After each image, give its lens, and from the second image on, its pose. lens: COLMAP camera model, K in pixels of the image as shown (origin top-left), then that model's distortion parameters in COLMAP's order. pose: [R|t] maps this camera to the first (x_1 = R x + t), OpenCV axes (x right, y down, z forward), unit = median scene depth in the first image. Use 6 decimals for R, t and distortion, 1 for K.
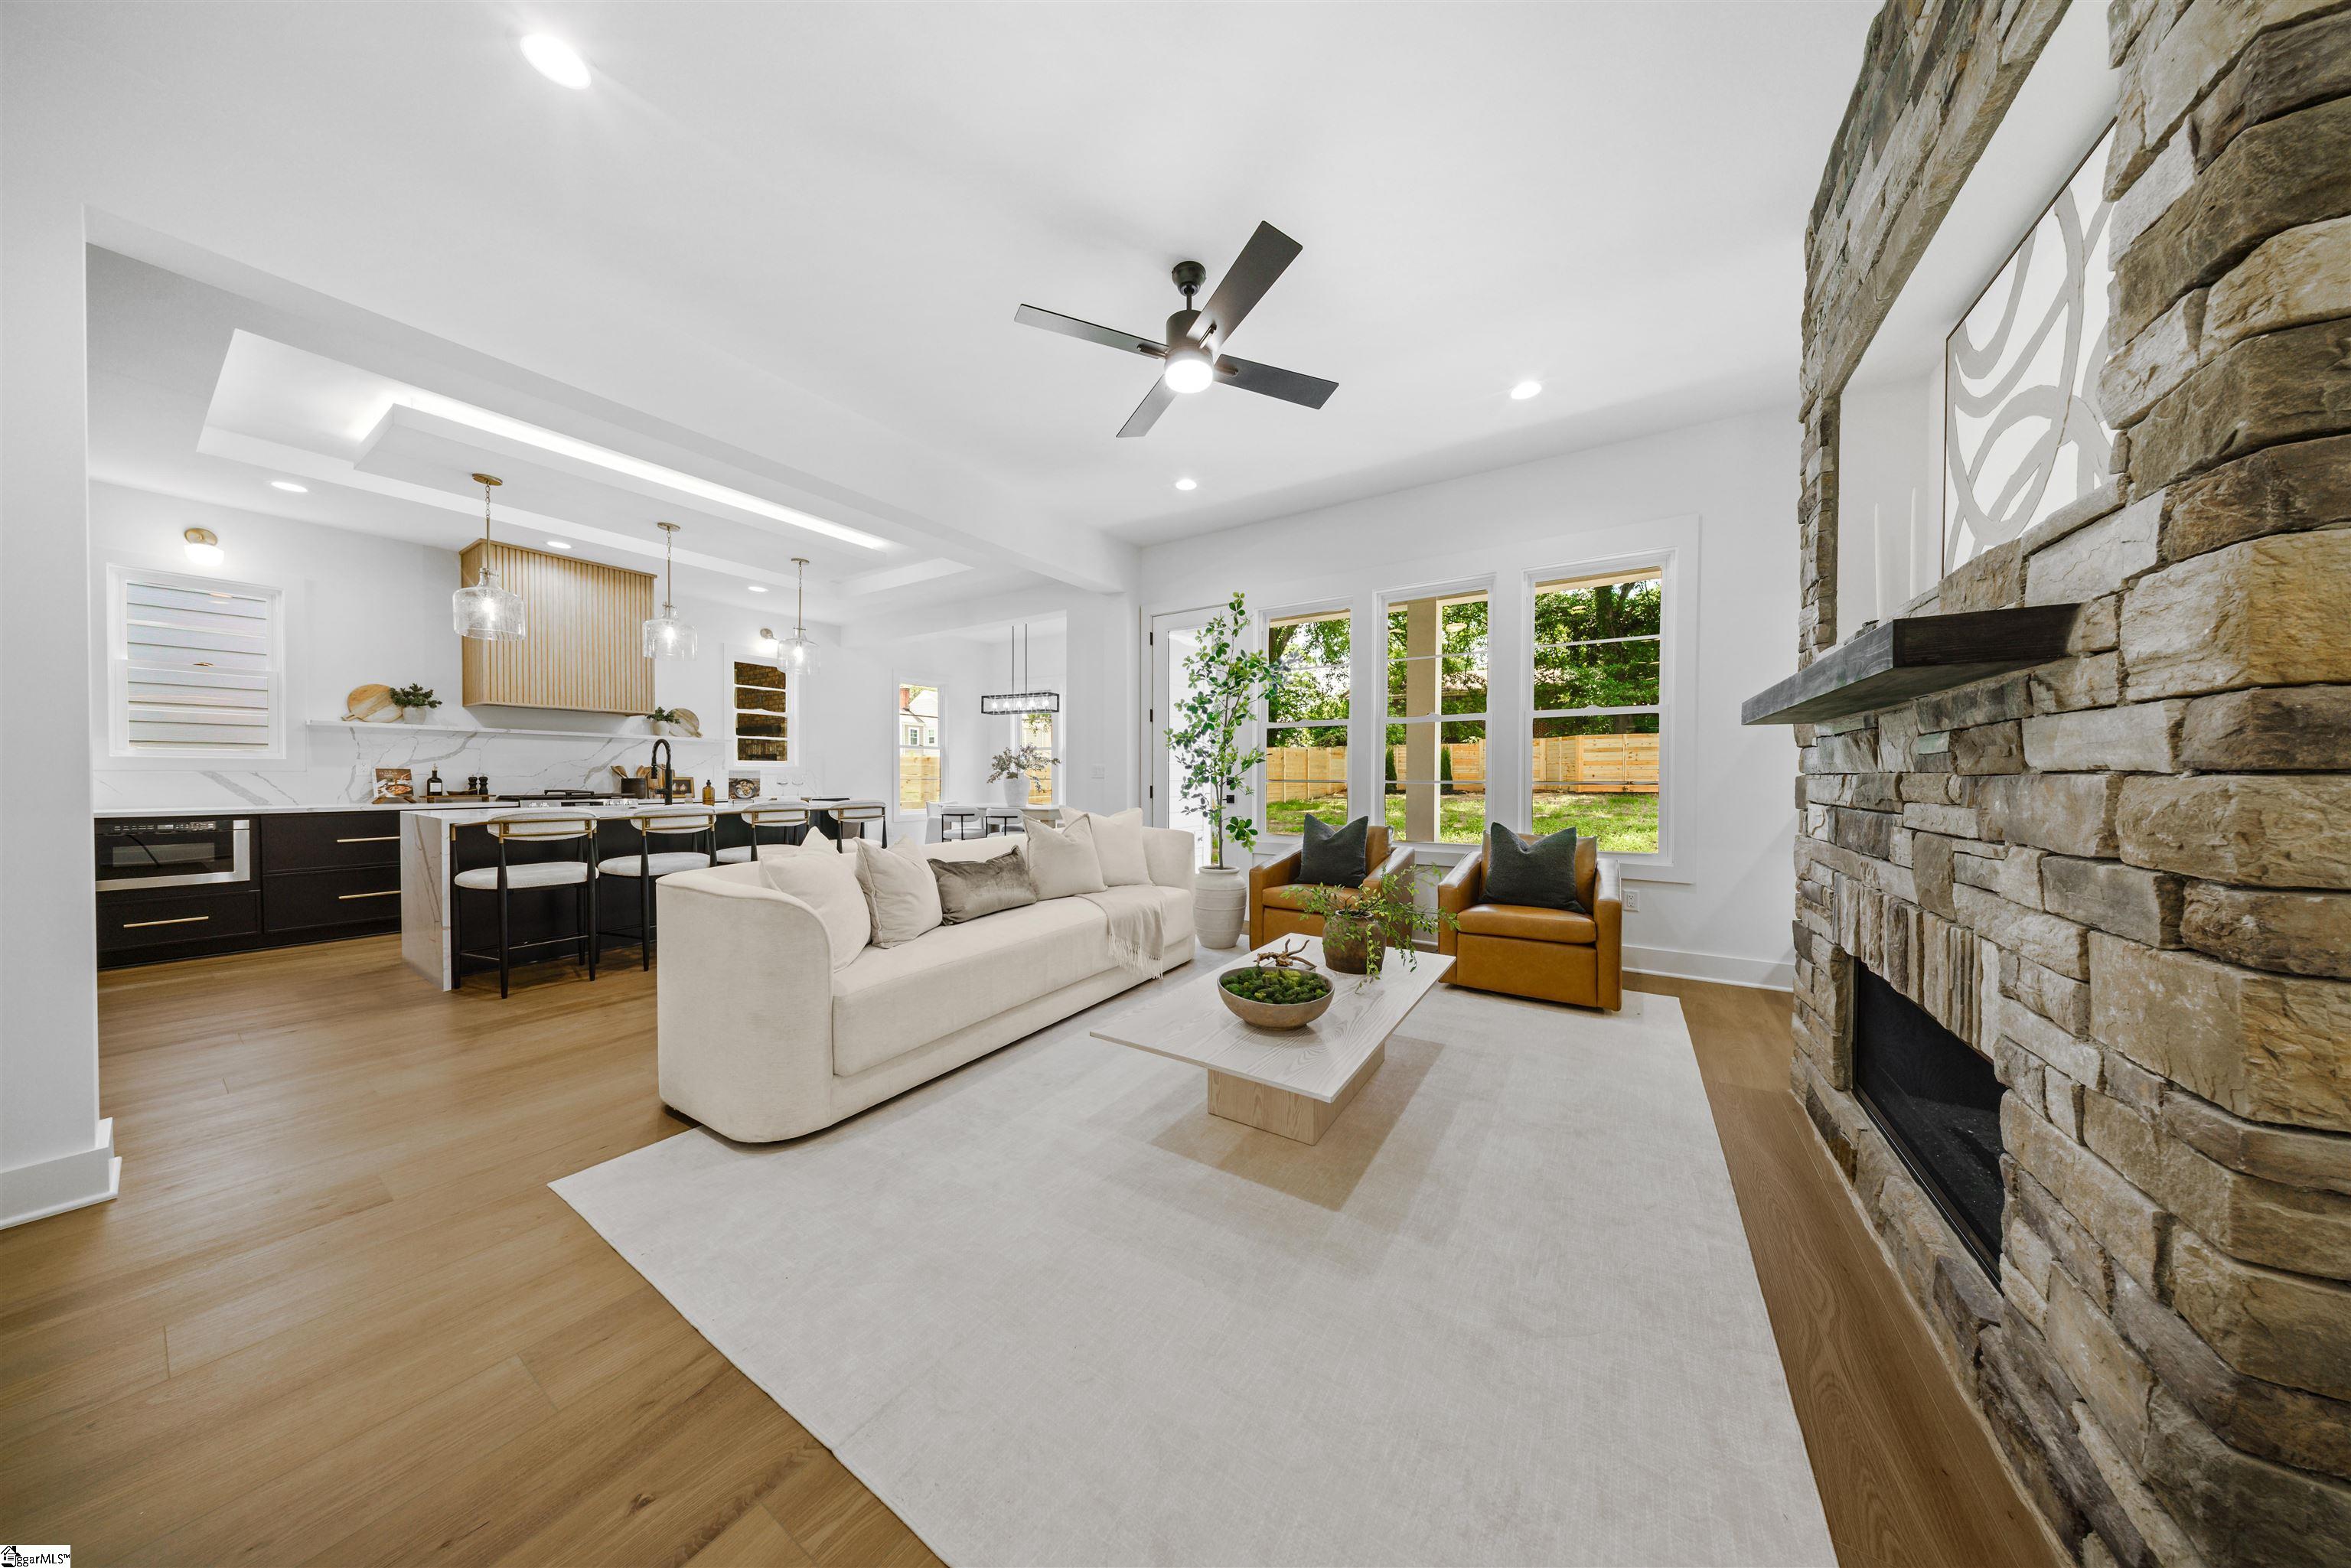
lens RADIAL K [[689.0, 0, 1177.4], [0, 689.0, 782.4], [0, 0, 1]] dist [0.000965, -0.000048]
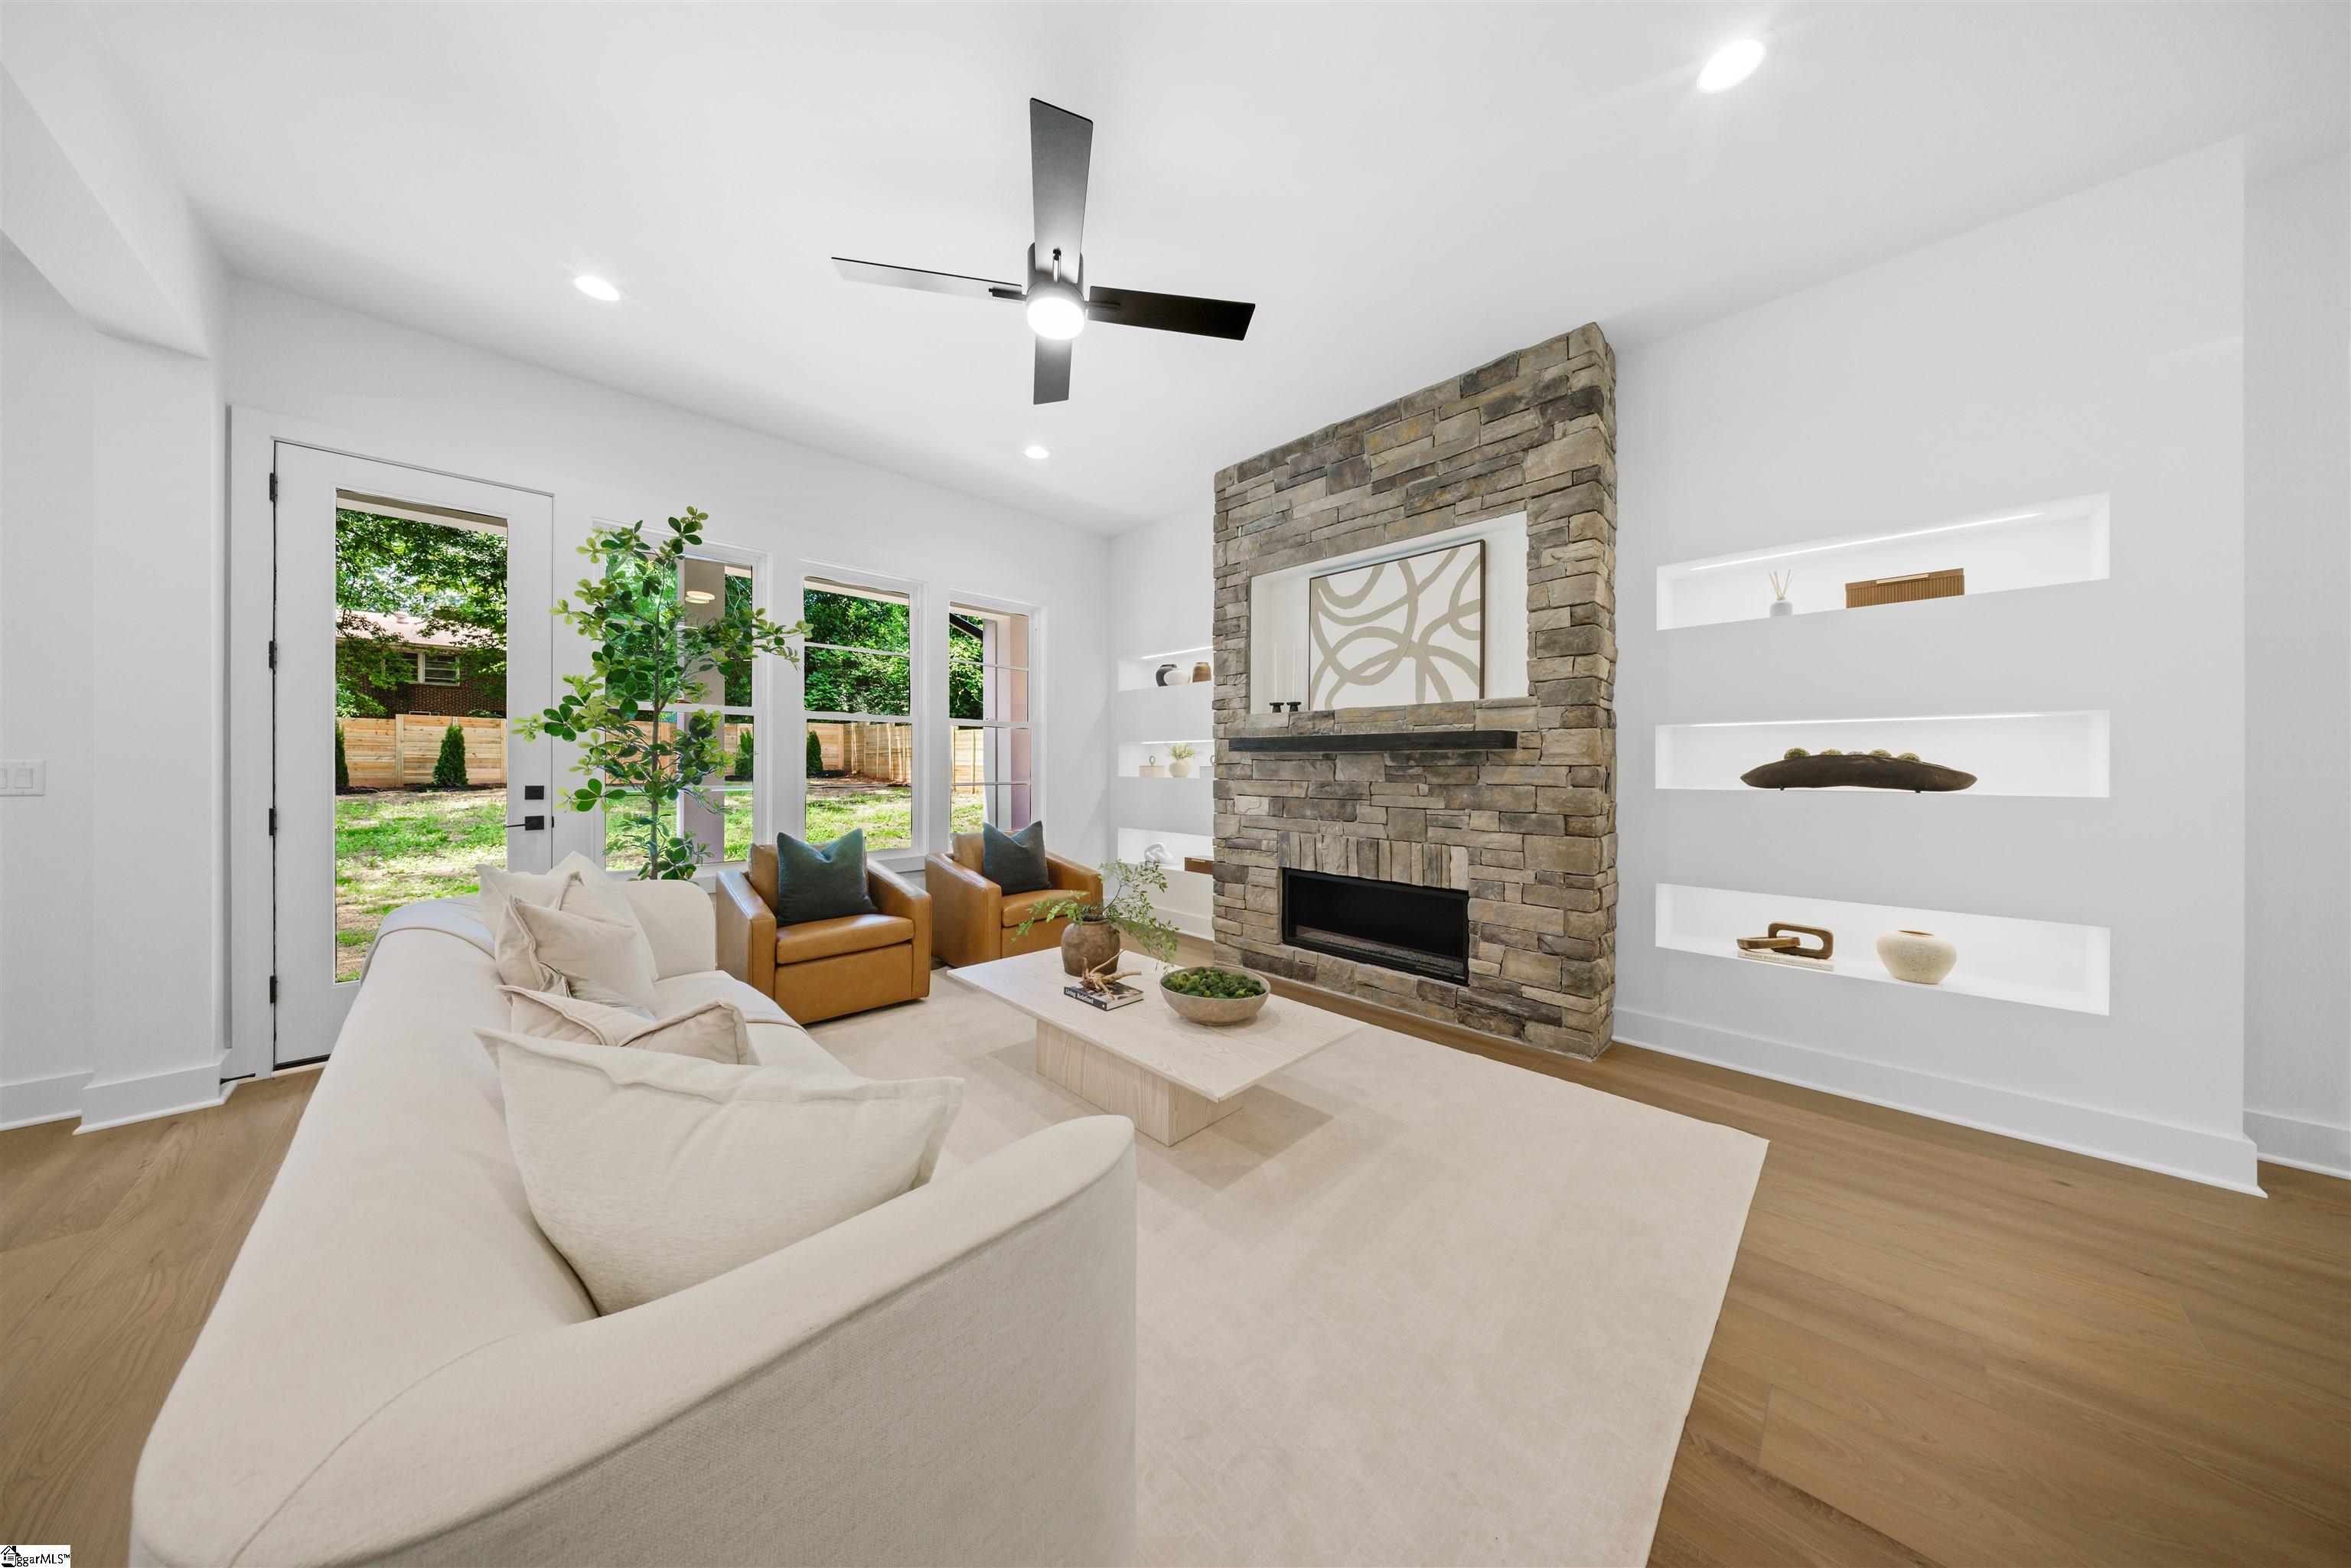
lens RADIAL K [[689.0, 0, 1179.1], [0, 689.0, 767.4], [0, 0, 1]] dist [0.000965, -0.000048]
pose [[0.214026, -0.004572, 0.976817, -1.093195], [0.007222, 0.999969, 0.003098, -0.061585], [-0.976801, 0.006391, 0.214053, 0.961833]]
